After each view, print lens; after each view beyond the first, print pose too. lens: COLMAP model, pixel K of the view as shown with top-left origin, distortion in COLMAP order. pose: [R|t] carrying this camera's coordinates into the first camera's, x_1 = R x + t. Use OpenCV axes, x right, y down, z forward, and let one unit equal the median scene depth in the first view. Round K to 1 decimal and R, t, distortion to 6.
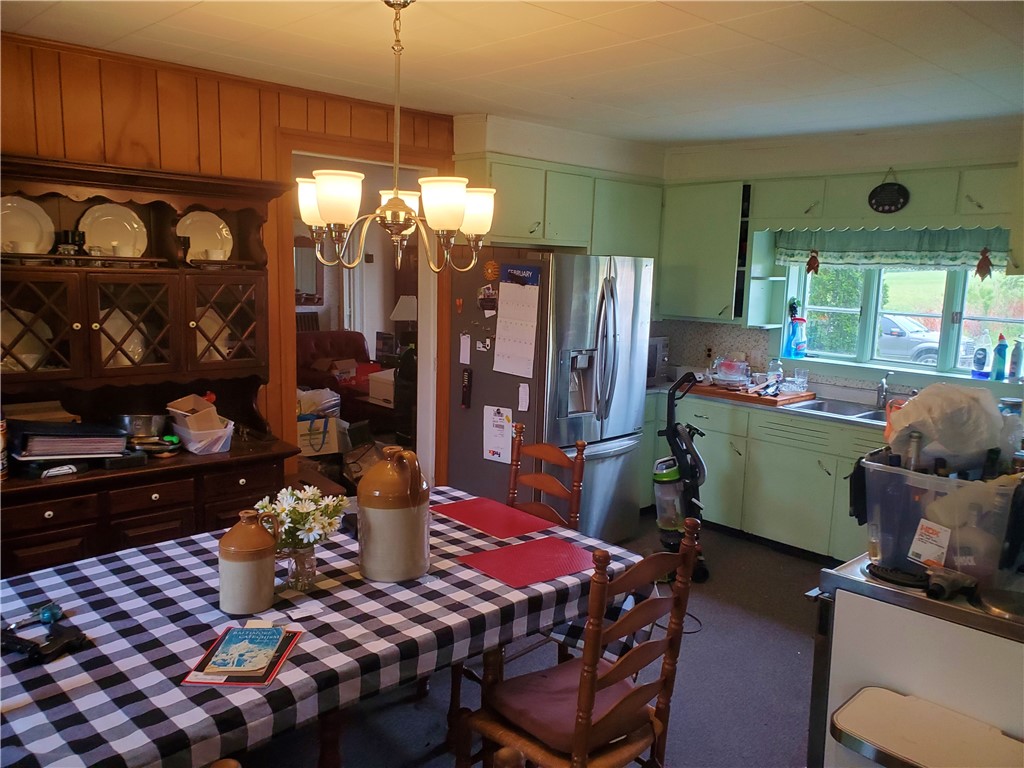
lens RADIAL K [[778.6, 0, 513.0], [0, 778.6, 384.8], [0, 0, 1]] dist [-0.003180, 0.001552]
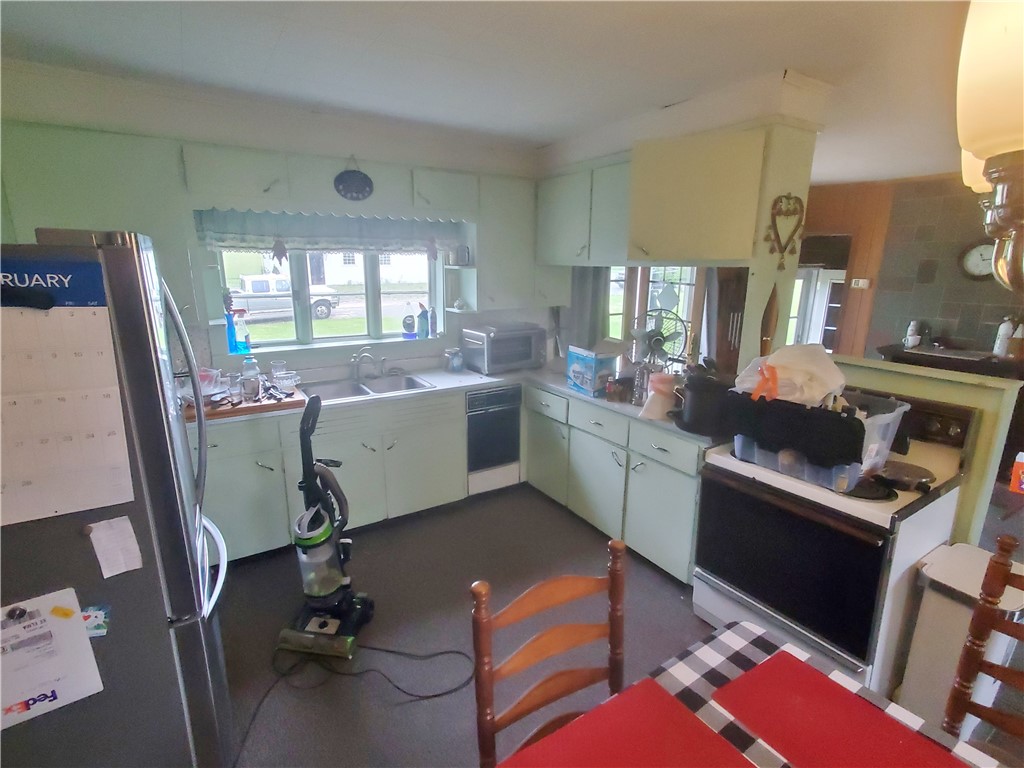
lens RADIAL K [[504.6, 0, 509.9], [0, 504.6, 385.7], [0, 0, 1]] dist [0.005392, 0.000394]
pose [[0.192539, -0.262494, 0.945529, -0.195298], [0.150450, 0.960062, 0.235892, -0.109013], [-0.969687, 0.096837, 0.224342, 0.666984]]
